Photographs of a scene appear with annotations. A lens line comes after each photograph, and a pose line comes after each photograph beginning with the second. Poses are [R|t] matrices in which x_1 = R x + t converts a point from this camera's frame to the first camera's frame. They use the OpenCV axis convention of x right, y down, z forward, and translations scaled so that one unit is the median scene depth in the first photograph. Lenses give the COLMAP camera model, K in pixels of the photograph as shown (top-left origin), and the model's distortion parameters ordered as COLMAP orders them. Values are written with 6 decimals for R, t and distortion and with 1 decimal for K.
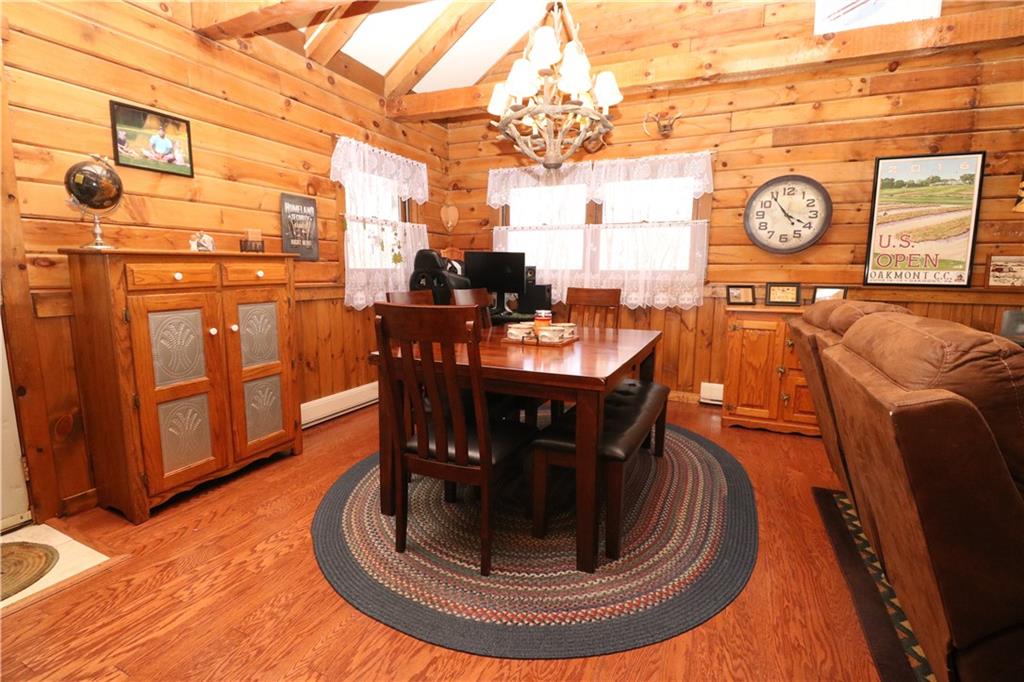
lens RADIAL K [[474.8, 0, 504.7], [0, 474.8, 339.9], [0, 0, 1]] dist [-0.001451, -0.012089]
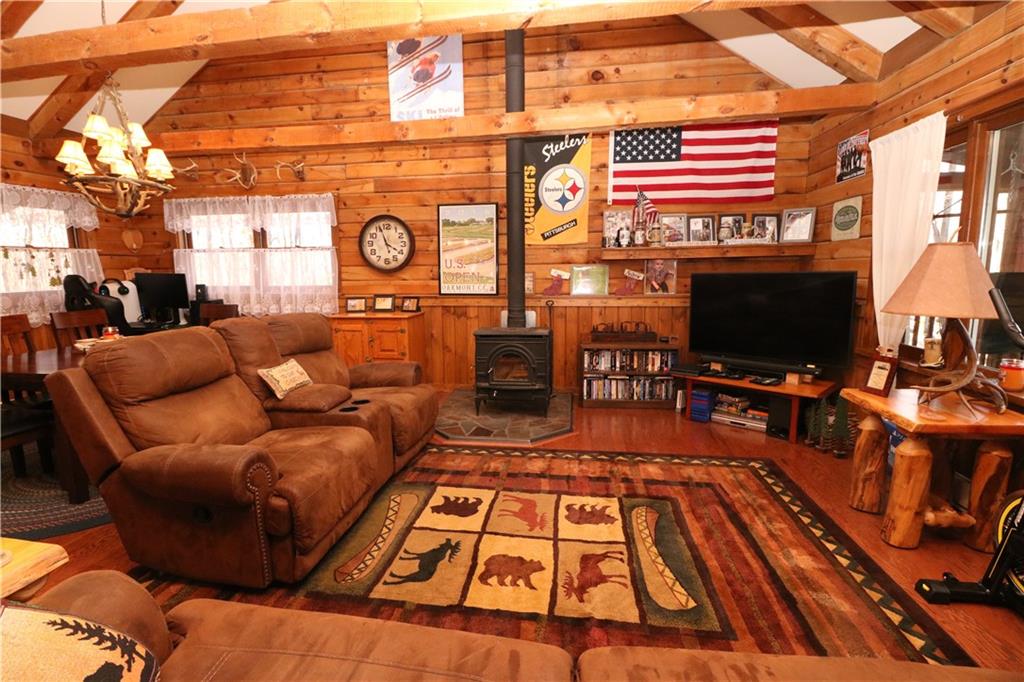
lens RADIAL K [[474.8, 0, 504.7], [0, 474.8, 339.9], [0, 0, 1]] dist [-0.001451, -0.012089]
pose [[0.960939, -0.055268, 0.271186, 0.577206], [0.054984, 0.998450, 0.008650, 0.015082], [-0.271244, 0.006598, 0.962488, -0.411711]]
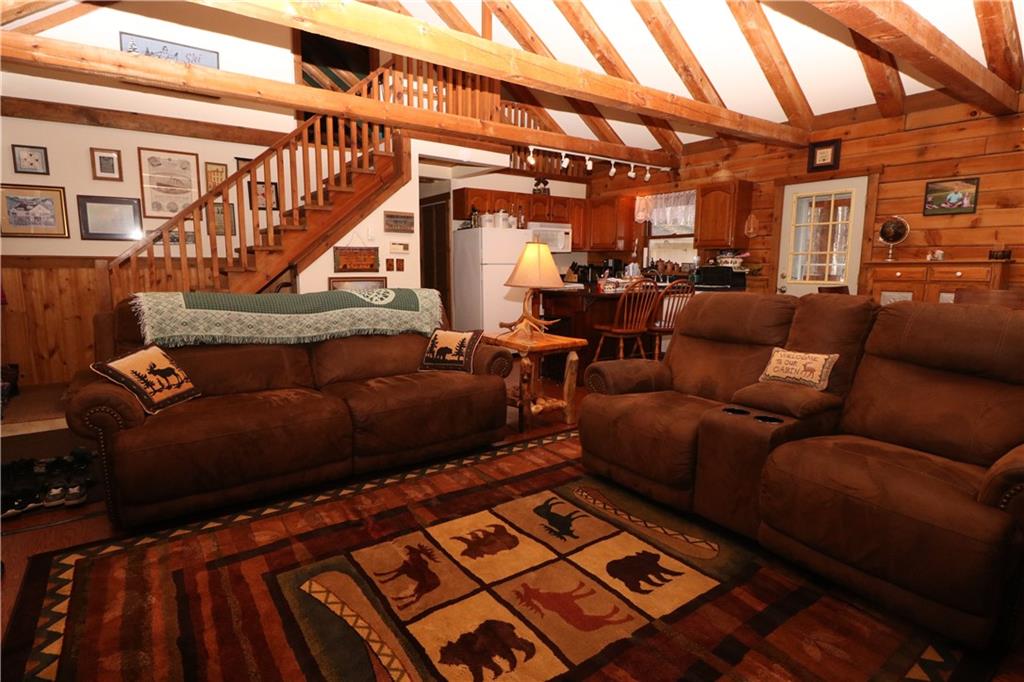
lens RADIAL K [[518.0, 0, 499.8], [0, 518.0, 338.8], [0, 0, 1]] dist [0.001991, -0.013709]
pose [[-0.508534, 0.115576, -0.853250, 1.239769], [-0.127488, 0.969921, 0.207363, -0.068034], [0.851551, 0.214230, -0.478504, 0.426832]]
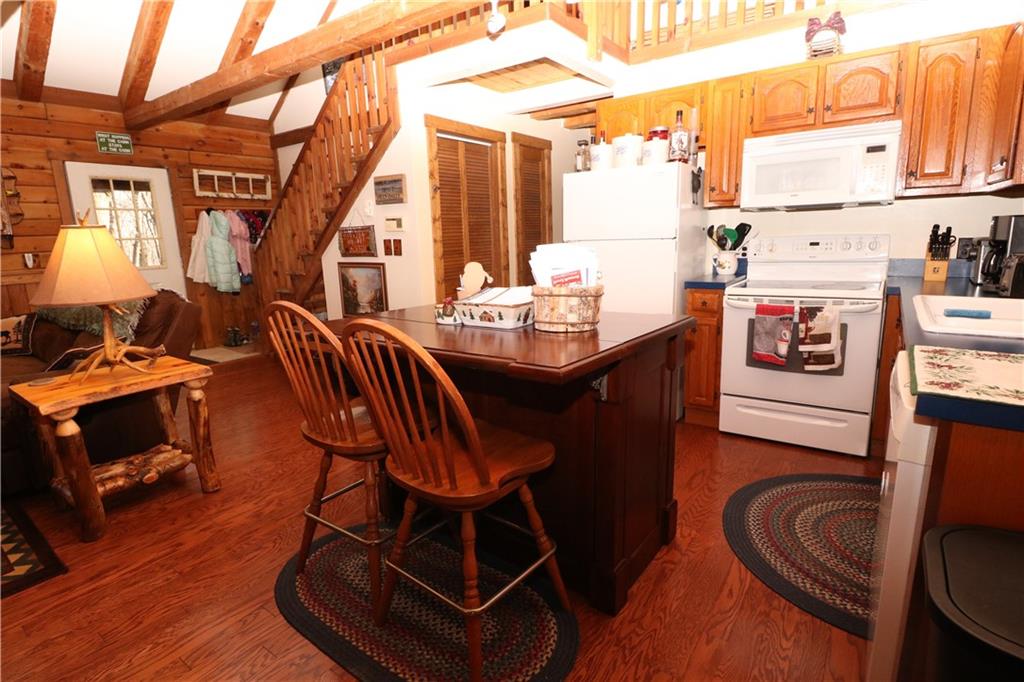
lens RADIAL K [[518.0, 0, 499.8], [0, 518.0, 338.8], [0, 0, 1]] dist [0.001991, -0.013709]
pose [[-0.978002, -0.016599, 0.207935, -0.422022], [0.054042, 0.942632, 0.329431, -0.099111], [-0.201474, 0.333421, -0.920999, 0.471202]]
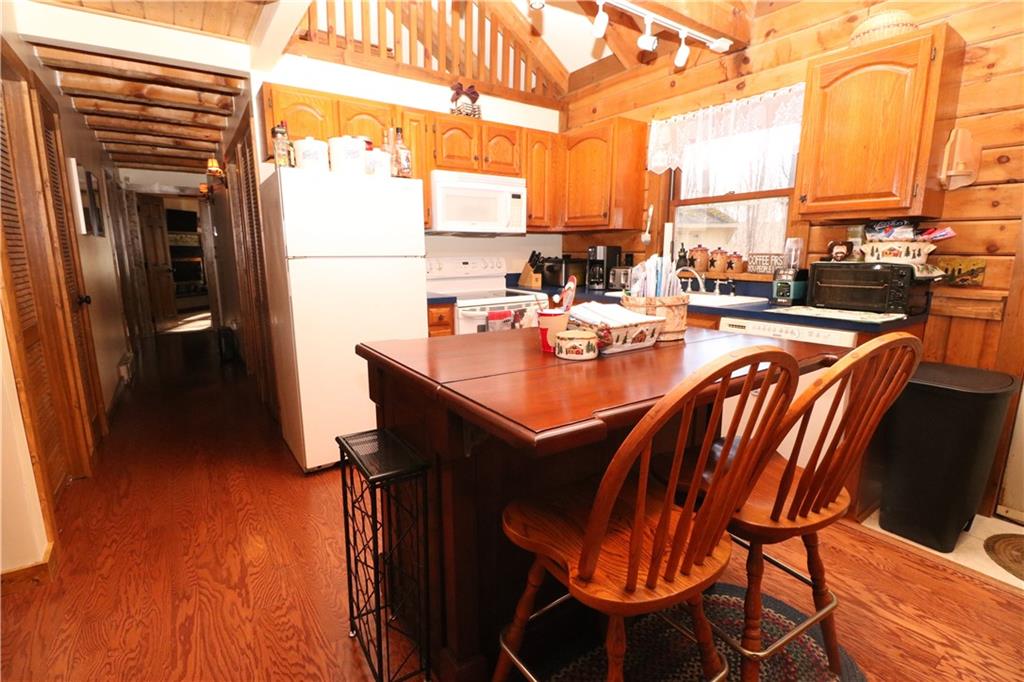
lens RADIAL K [[474.8, 0, 504.7], [0, 474.8, 339.9], [0, 0, 1]] dist [-0.001451, -0.012089]
pose [[-0.517160, 0.149928, -0.842655, 0.118627], [-0.123844, 0.961068, 0.247003, -0.033324], [0.846882, 0.232098, -0.478458, 0.076851]]
